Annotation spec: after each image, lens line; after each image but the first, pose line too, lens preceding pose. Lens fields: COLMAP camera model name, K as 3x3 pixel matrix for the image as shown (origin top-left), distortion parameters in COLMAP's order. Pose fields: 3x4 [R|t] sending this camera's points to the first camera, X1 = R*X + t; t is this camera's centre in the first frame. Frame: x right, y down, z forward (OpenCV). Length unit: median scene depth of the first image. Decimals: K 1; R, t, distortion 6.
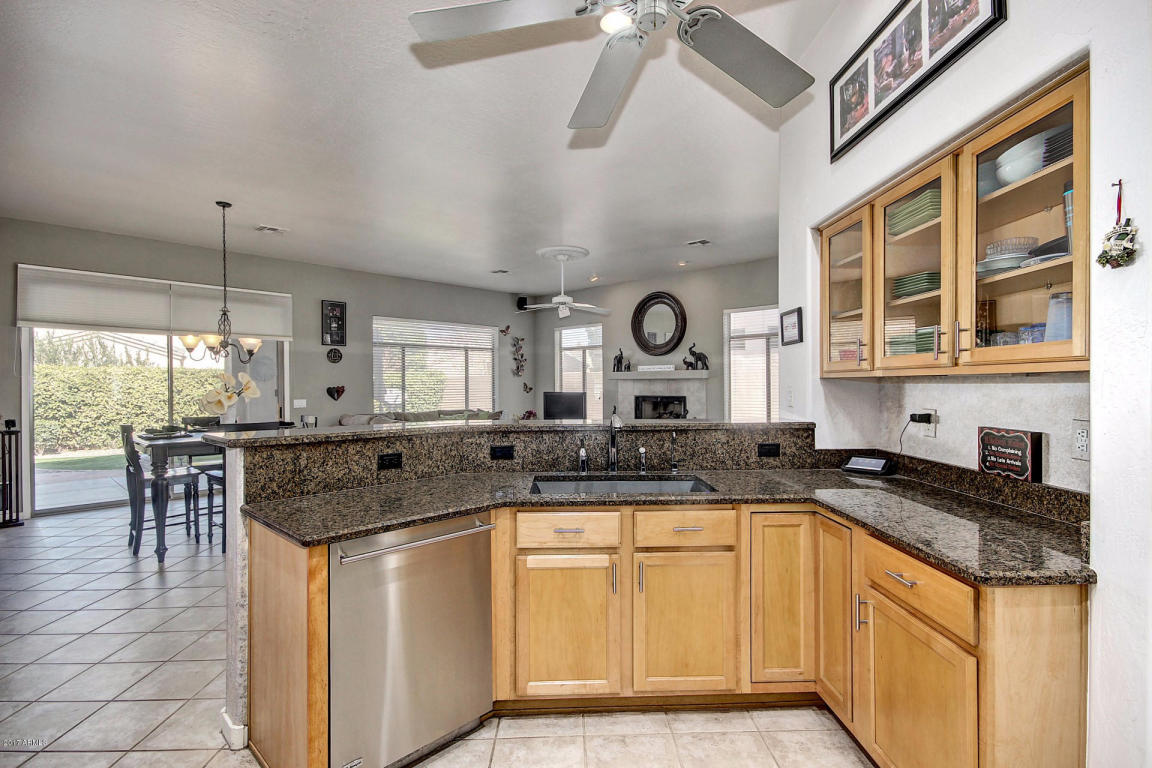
lens RADIAL K [[542.5, 0, 585.3], [0, 542.5, 385.5], [0, 0, 1]] dist [0.027647, -0.020127]
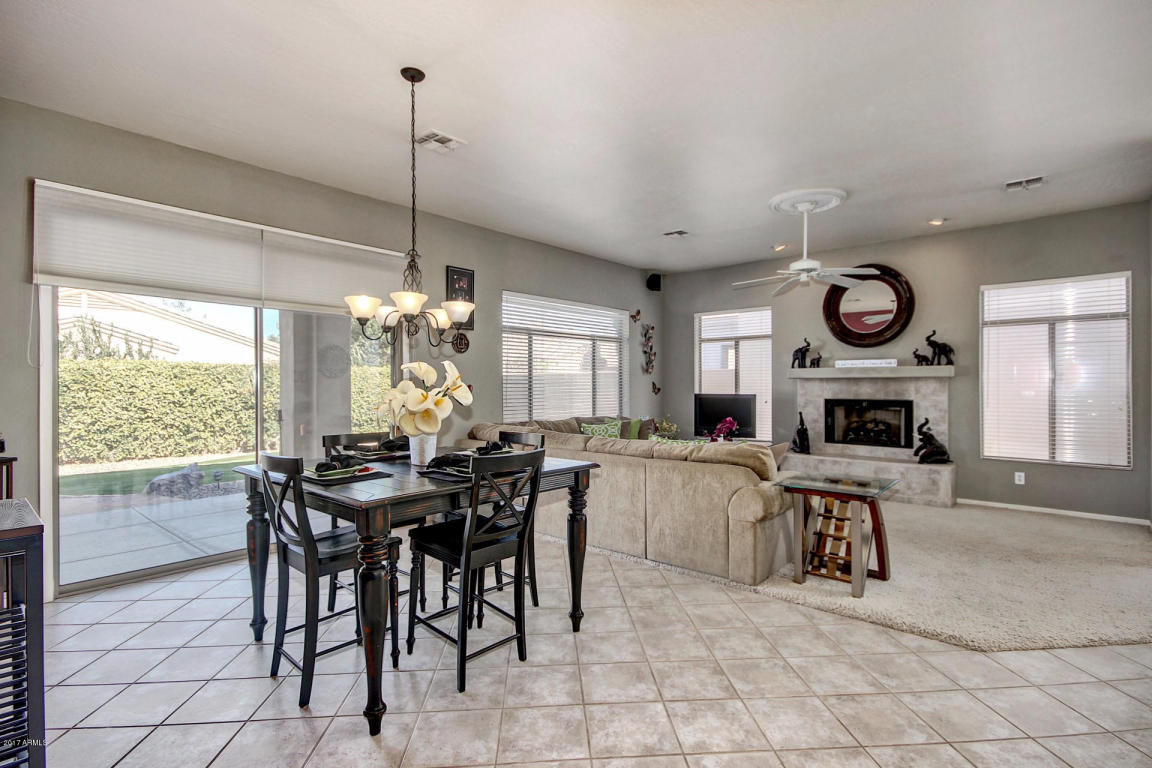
lens RADIAL K [[542.5, 0, 585.3], [0, 542.5, 385.5], [0, 0, 1]] dist [0.027647, -0.020127]
pose [[0.998925, 0.003988, 0.046177, -0.306856], [-0.003962, 0.999992, -0.000656, 0.001441], [-0.046180, 0.000472, 0.998933, 0.247484]]
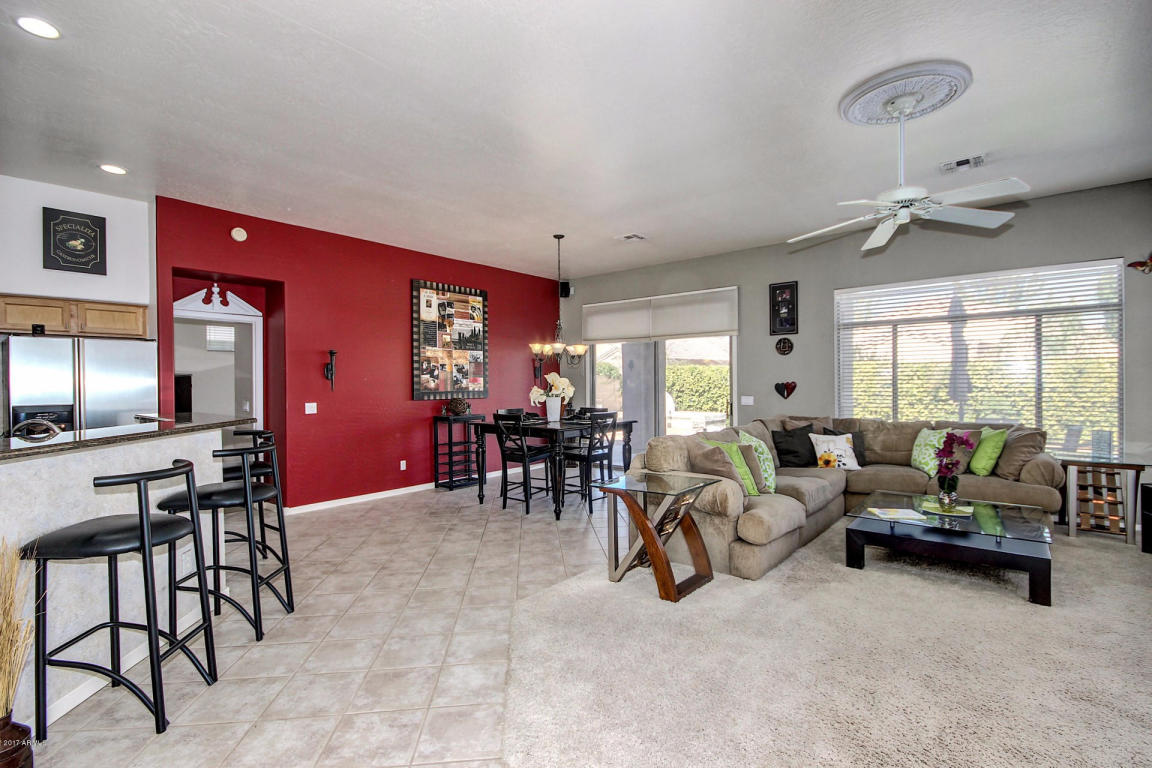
lens RADIAL K [[542.5, 0, 585.3], [0, 542.5, 385.5], [0, 0, 1]] dist [0.027647, -0.020127]
pose [[0.058317, 0.009685, -0.998251, 0.345823], [0.007579, 0.999920, 0.010144, -0.004068], [0.998269, -0.008157, 0.058239, 0.589105]]
